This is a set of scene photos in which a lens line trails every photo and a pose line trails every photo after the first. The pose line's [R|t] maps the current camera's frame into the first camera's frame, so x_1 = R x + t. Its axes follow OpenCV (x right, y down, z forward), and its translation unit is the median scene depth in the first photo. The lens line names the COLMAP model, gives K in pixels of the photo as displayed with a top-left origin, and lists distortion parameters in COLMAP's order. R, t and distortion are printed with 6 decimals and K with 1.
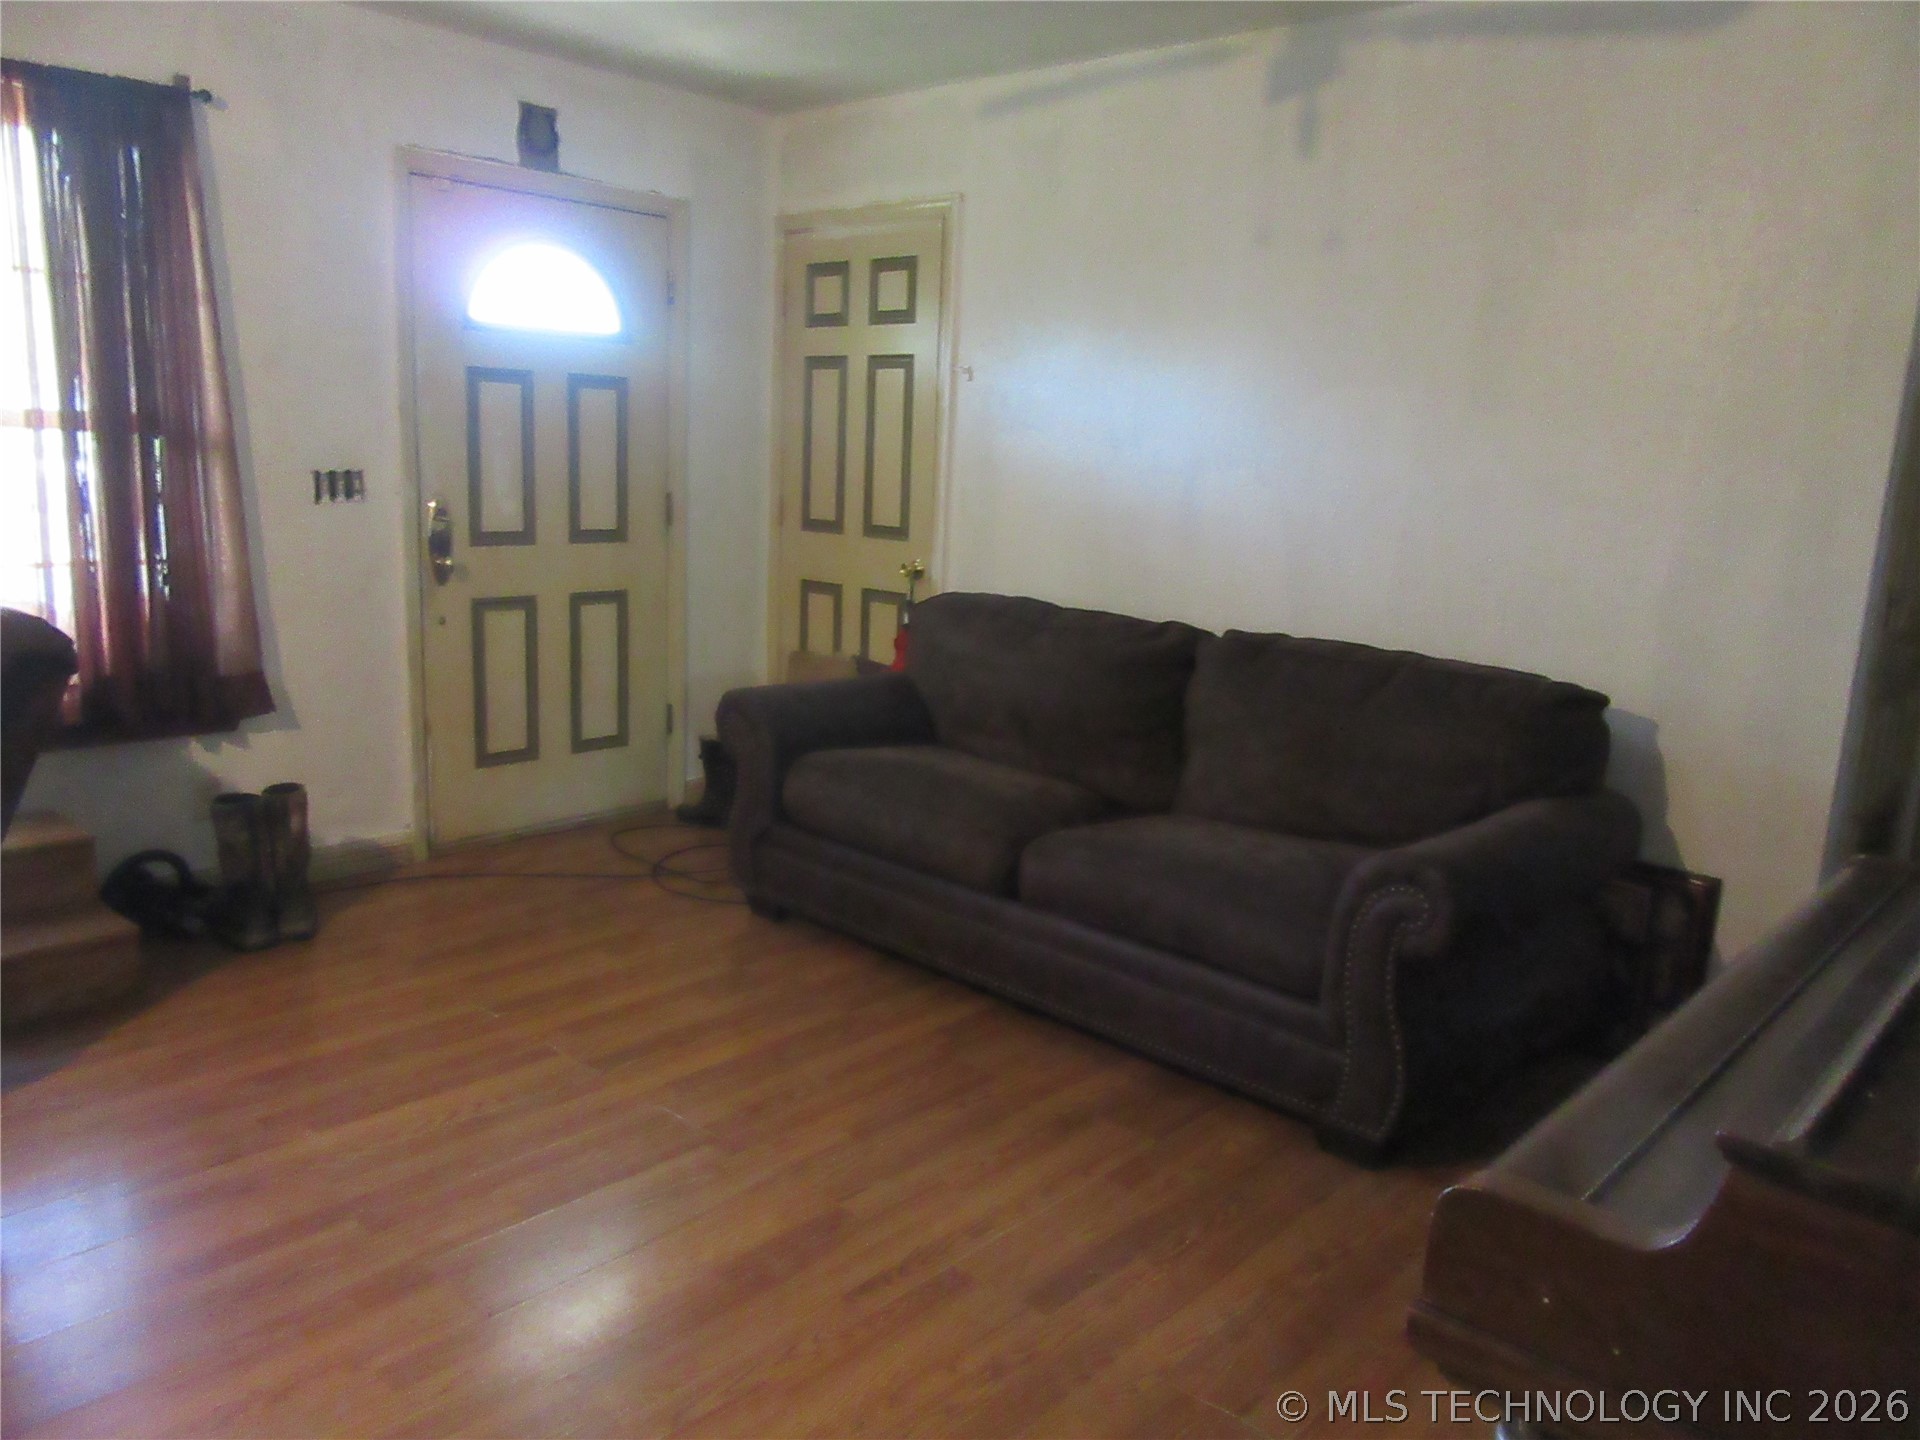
lens RADIAL K [[1391.8, 0, 960.0], [0, 1391.8, 720.0], [0, 0, 1]] dist [0.046692, 0.000365]
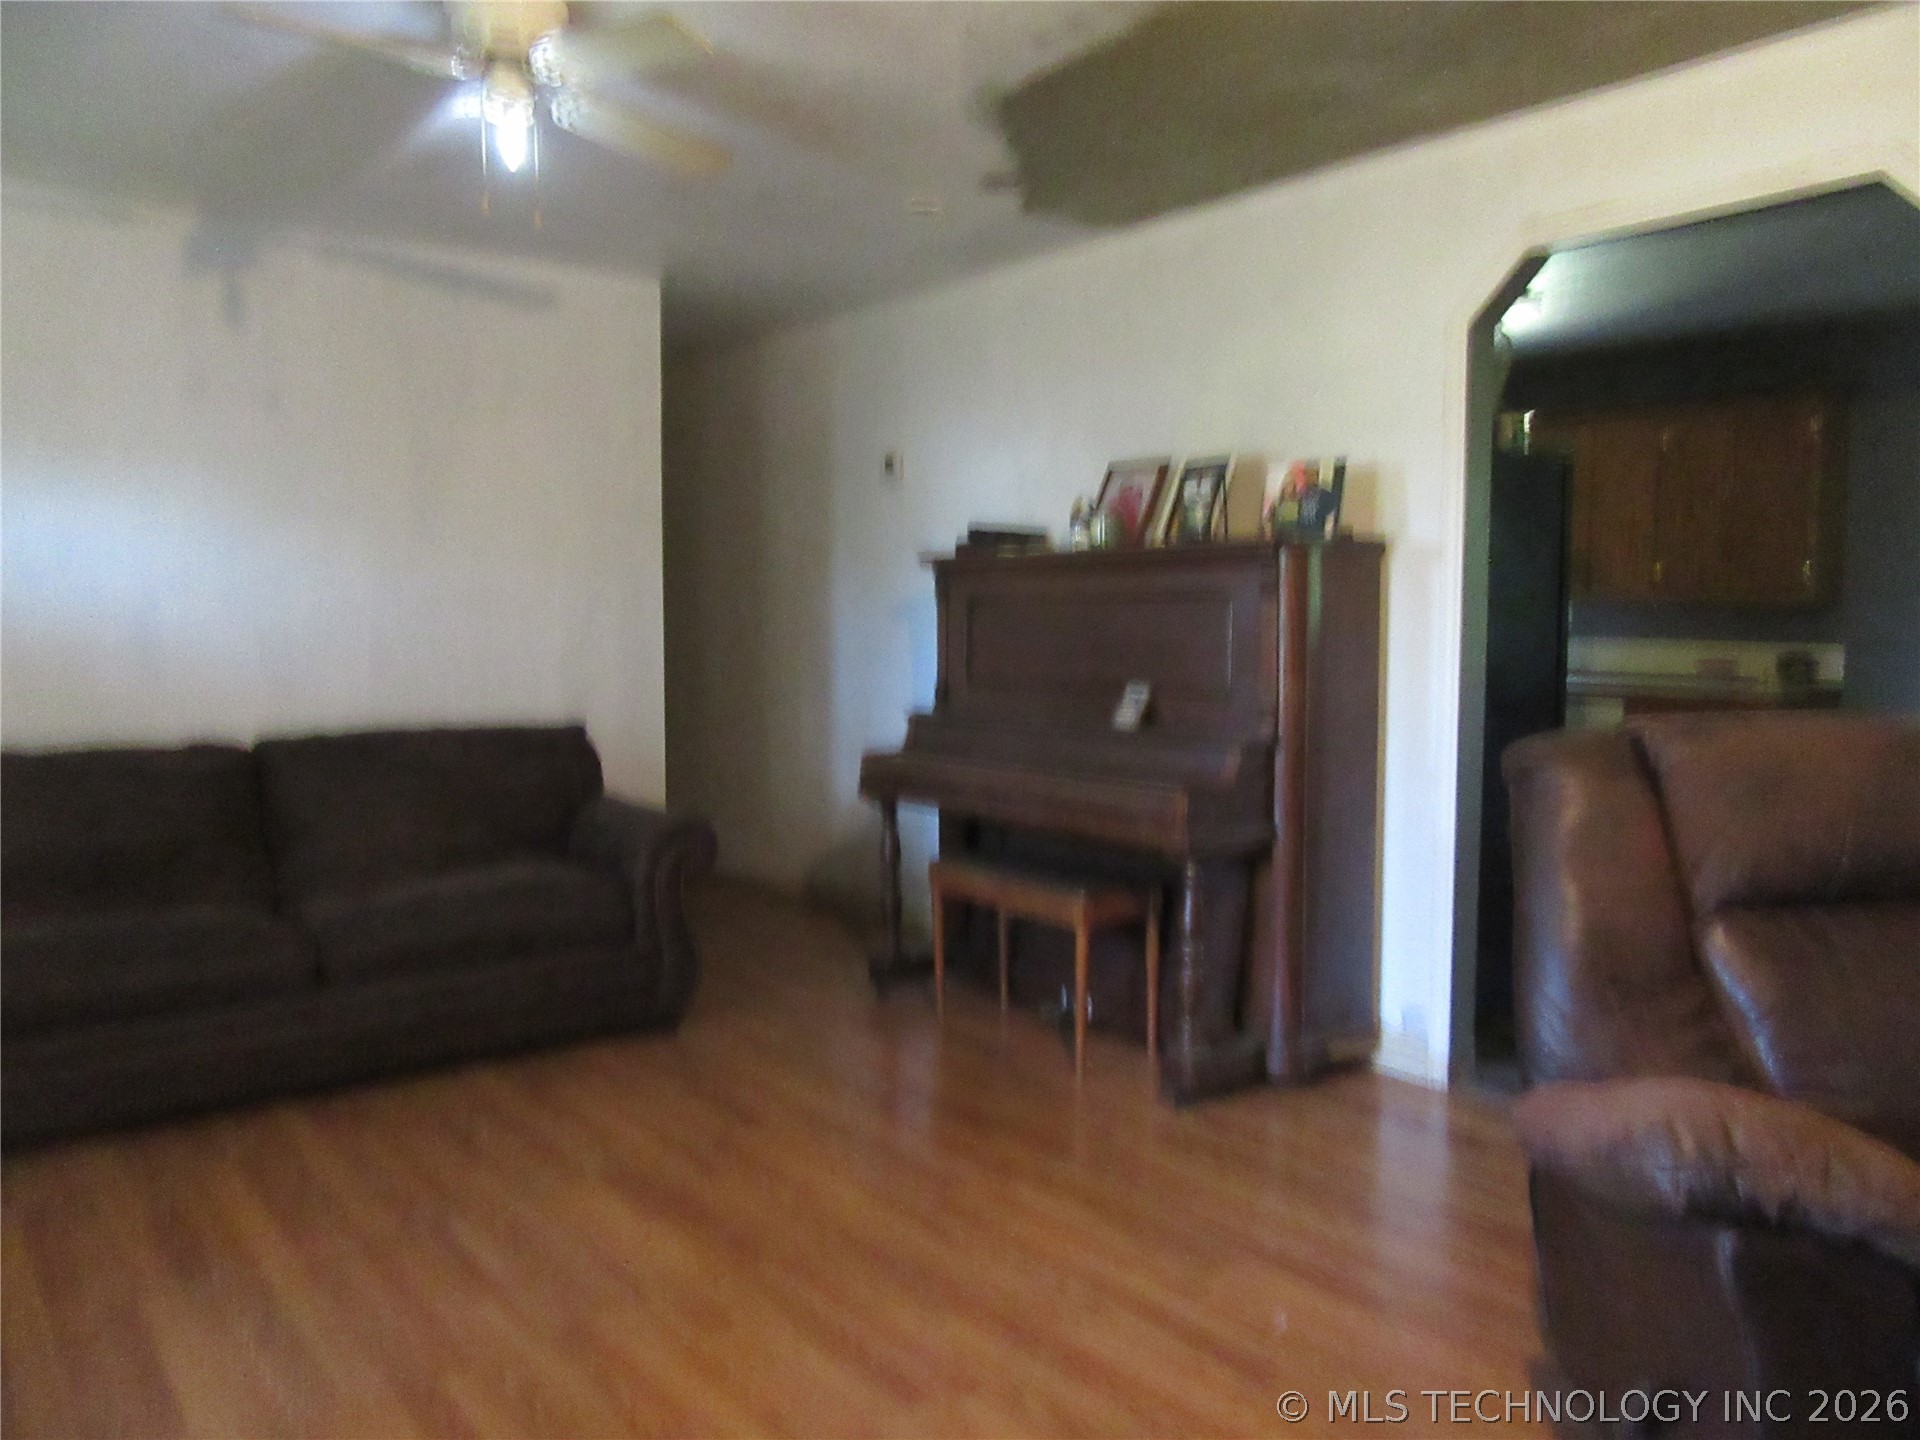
lens RADIAL K [[1413.8, 0, 960.0], [0, 1413.8, 720.0], [0, 0, 1]] dist [0.004462, 0.009343]
pose [[0.179034, -0.126701, 0.975650, -0.840978], [0.198769, 0.975882, 0.090257, -0.068941], [-0.963555, 0.177770, 0.199900, 0.242956]]
